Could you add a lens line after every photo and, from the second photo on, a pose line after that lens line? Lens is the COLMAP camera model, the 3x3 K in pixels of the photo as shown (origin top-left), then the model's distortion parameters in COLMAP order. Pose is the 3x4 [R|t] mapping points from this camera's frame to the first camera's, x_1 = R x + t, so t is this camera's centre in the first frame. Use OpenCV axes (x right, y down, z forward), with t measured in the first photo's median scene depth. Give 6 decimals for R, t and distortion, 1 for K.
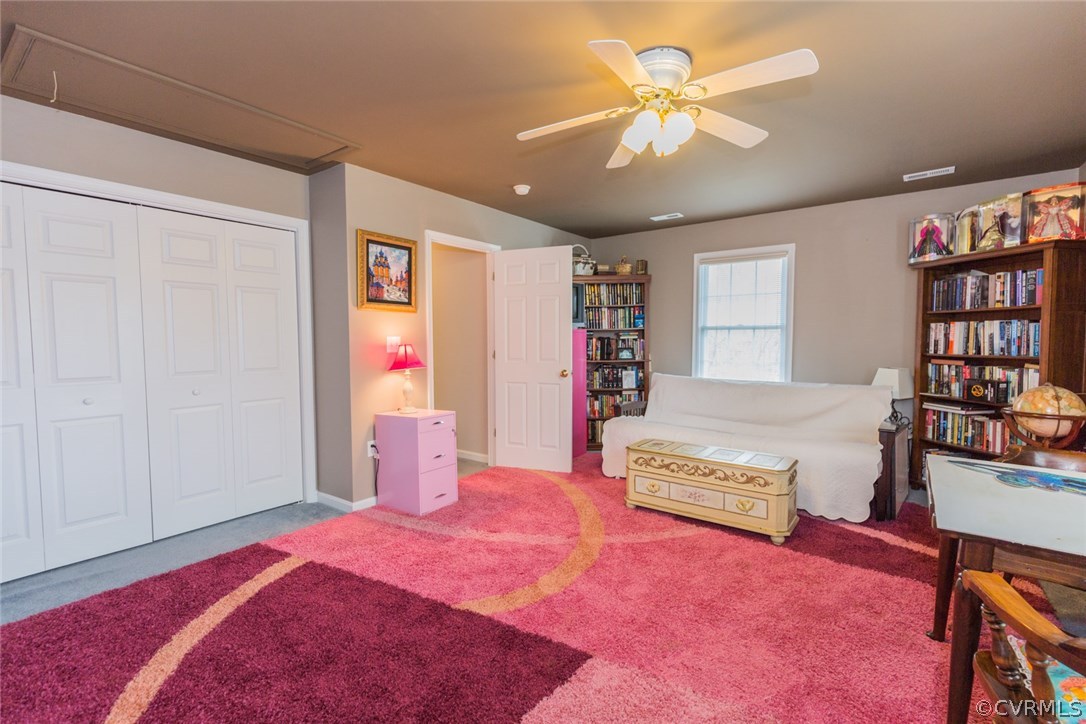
lens RADIAL K [[484.1, 0, 549.8], [0, 484.1, 364.7], [0, 0, 1]] dist [0.003815, -0.001174]
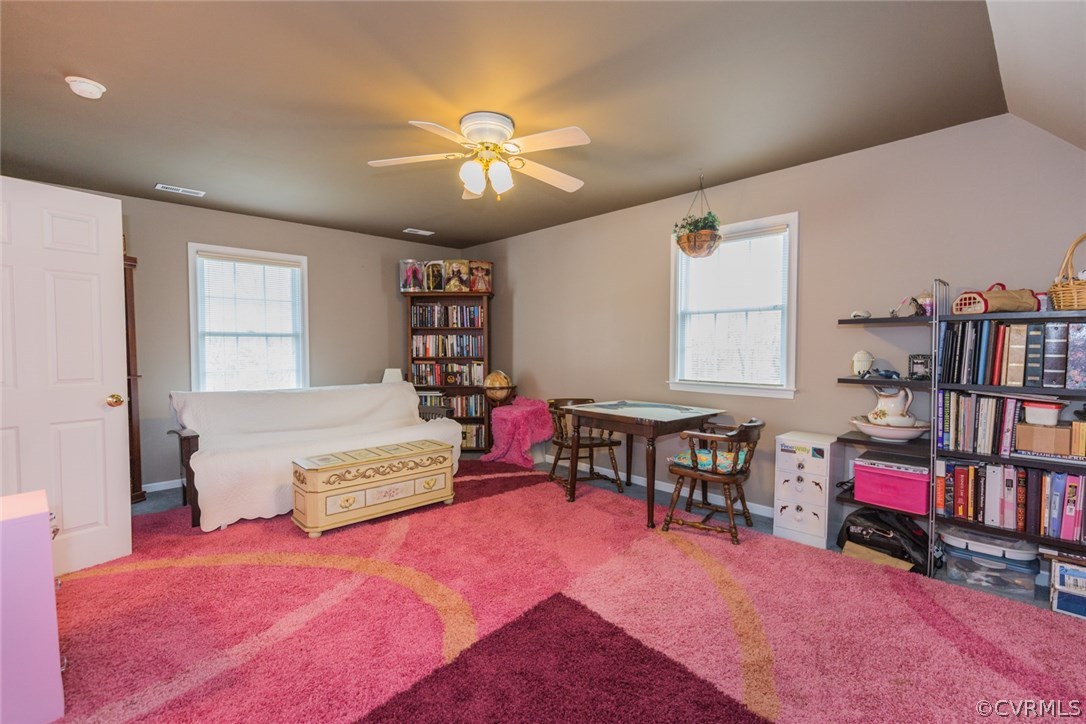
lens RADIAL K [[484.1, 0, 549.8], [0, 484.1, 364.7], [0, 0, 1]] dist [0.003815, -0.001174]
pose [[0.167592, -0.036134, 0.985194, -0.610204], [0.054290, 0.998150, 0.027374, -0.018873], [-0.984360, 0.048899, 0.169244, 0.409996]]
